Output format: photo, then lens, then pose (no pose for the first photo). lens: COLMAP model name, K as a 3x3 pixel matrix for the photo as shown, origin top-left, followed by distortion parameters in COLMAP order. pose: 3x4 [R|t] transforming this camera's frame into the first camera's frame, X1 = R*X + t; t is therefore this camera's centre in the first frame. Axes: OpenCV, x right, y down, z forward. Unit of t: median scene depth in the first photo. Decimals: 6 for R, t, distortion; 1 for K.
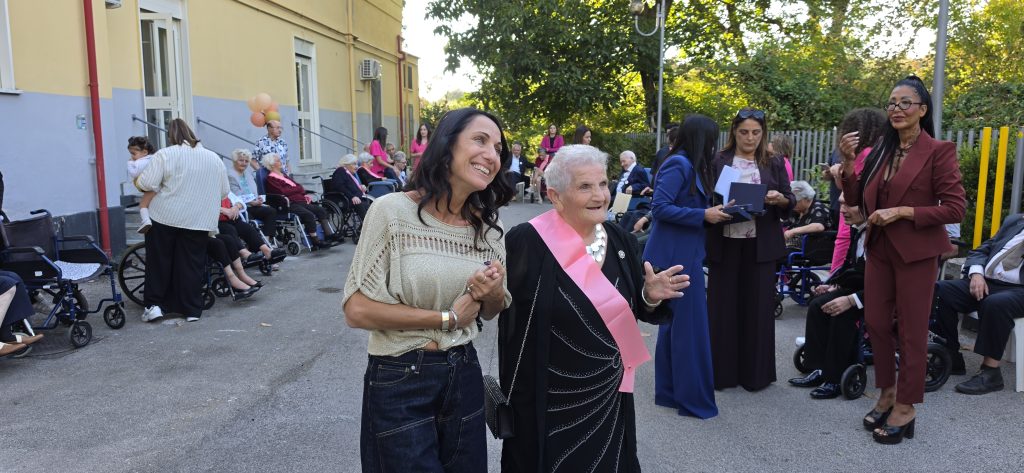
lens RADIAL K [[706.7, 0, 510.6], [0, 706.7, 234.4], [0, 0, 1]] dist [0.063066, -0.089971]
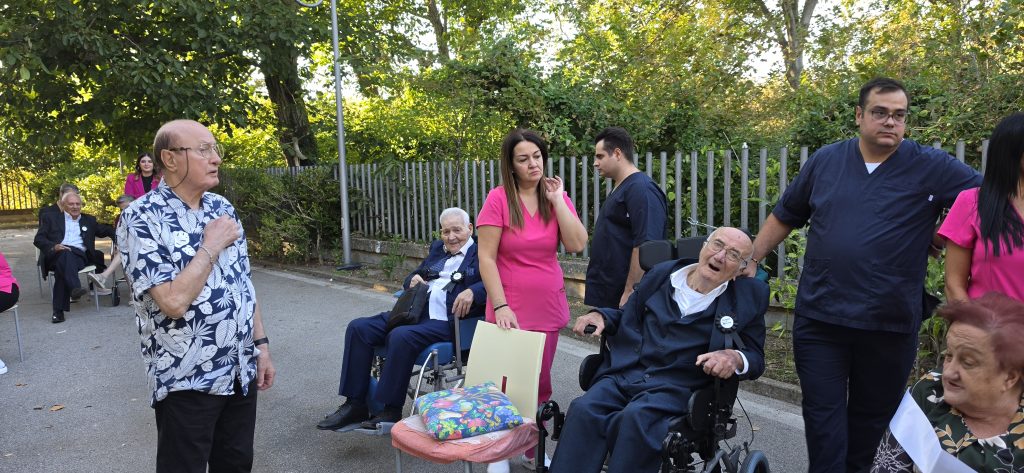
lens RADIAL K [[706.7, 0, 507.4], [0, 706.7, 257.6], [0, 0, 1]] dist [0.063066, -0.089971]
pose [[0.831044, -0.090247, 0.548836, -0.014032], [0.100897, 0.994838, 0.010807, -0.046322], [-0.546978, 0.046394, 0.835860, 0.342384]]
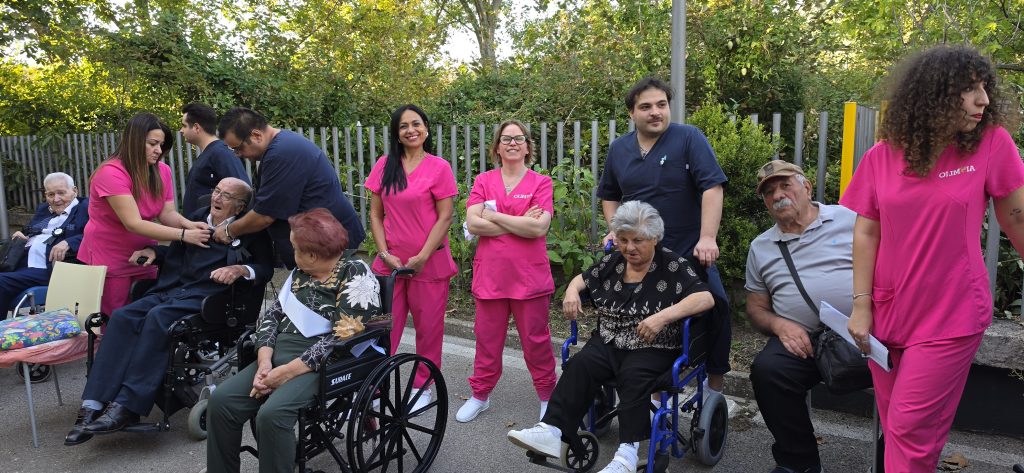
lens RADIAL K [[706.7, 0, 507.3], [0, 706.7, 240.5], [0, 0, 1]] dist [0.063066, -0.089971]
pose [[0.595382, -0.130054, 0.792847, -0.015450], [0.132228, 0.989217, 0.062970, -0.032473], [-0.792487, 0.067345, 0.606159, 0.256605]]
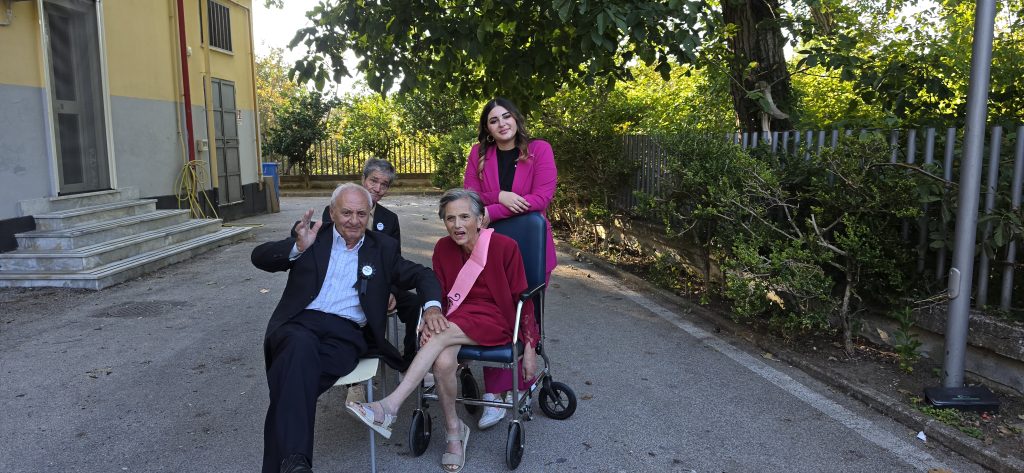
lens RADIAL K [[706.7, 0, 509.2], [0, 706.7, 246.5], [0, 0, 1]] dist [0.063066, -0.089971]
pose [[0.997434, -0.013222, 0.070361, 0.035918], [0.012469, 0.999860, 0.011127, -0.092536], [-0.070498, -0.010221, 0.997460, 0.657753]]
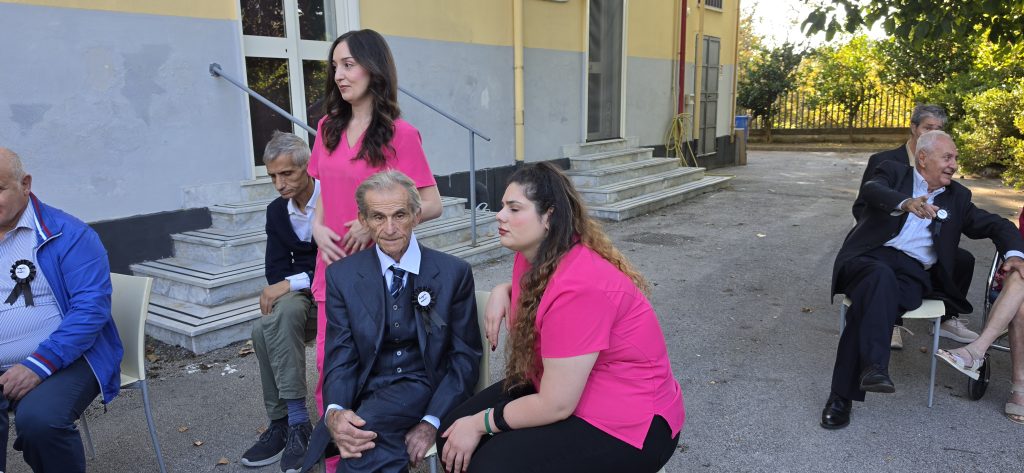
lens RADIAL K [[706.7, 0, 505.2], [0, 706.7, 244.1], [0, 0, 1]] dist [0.063066, -0.089971]
pose [[0.864571, 0.088126, -0.494722, 0.006428], [-0.054192, 0.995112, 0.082555, -0.086376], [0.499579, -0.044565, 0.865121, 0.618587]]
